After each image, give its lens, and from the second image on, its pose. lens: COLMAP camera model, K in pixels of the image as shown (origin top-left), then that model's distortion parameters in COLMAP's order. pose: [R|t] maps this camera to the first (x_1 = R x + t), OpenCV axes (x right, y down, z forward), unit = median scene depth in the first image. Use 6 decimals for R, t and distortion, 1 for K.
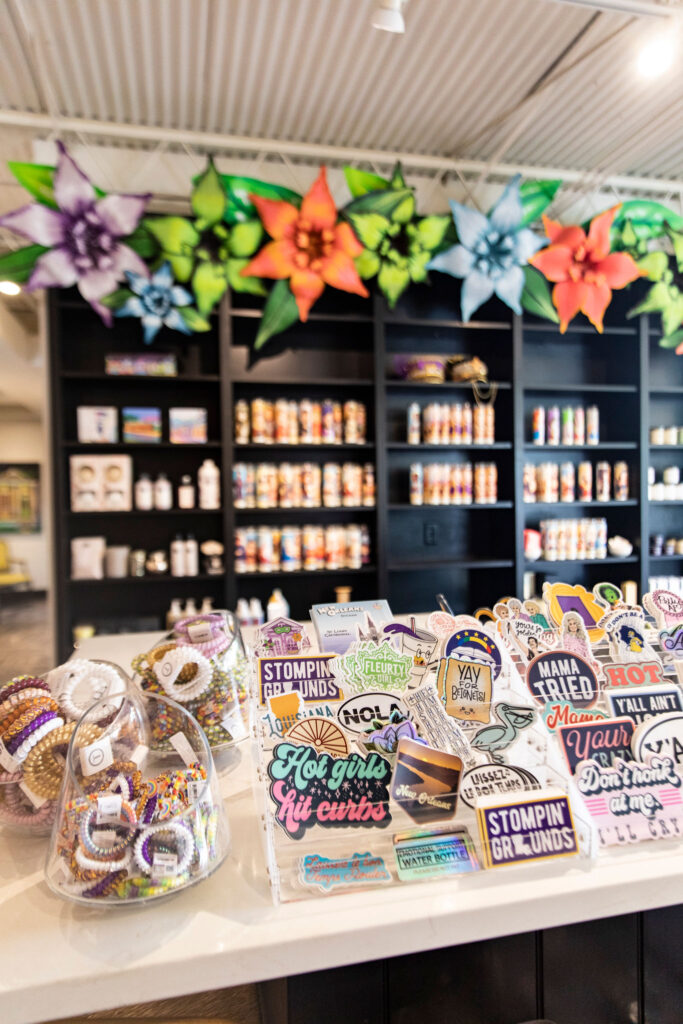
lens RADIAL K [[677.6, 0, 345.4], [0, 677.6, 512.6], [0, 0, 1]] dist [0.012349, -0.006459]
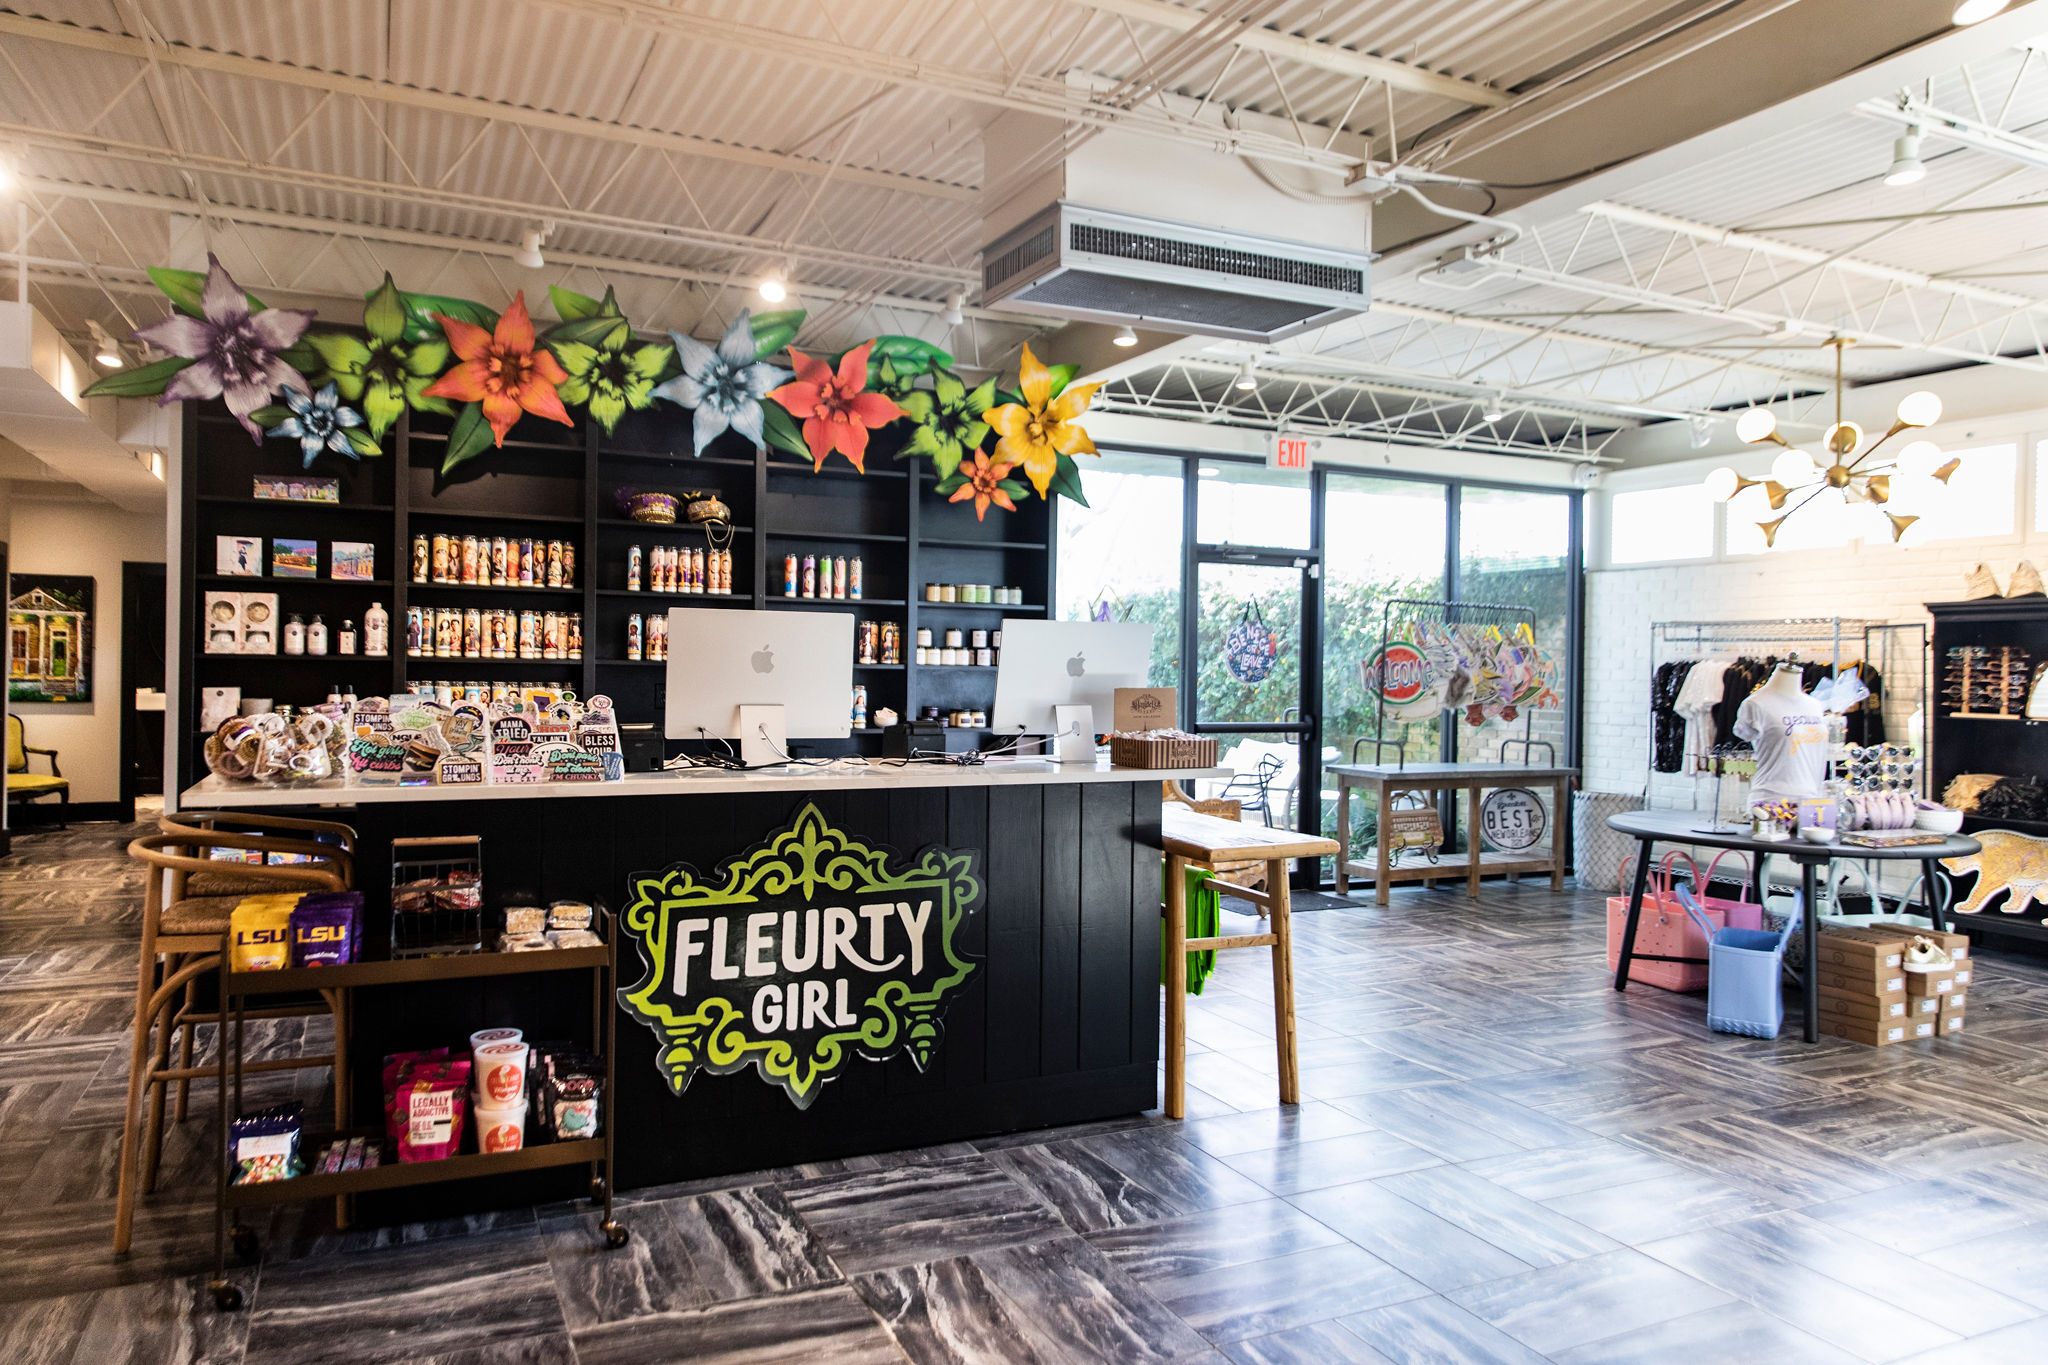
lens RADIAL K [[1355.3, 0, 1015.8], [0, 1355.3, 668.0], [0, 0, 1]] dist [0.012349, -0.006459]
pose [[0.979052, 0.031340, 0.201182, 0.249159], [-0.026674, 0.999309, -0.025866, 0.031173], [-0.201854, 0.019958, 0.979212, -0.857764]]
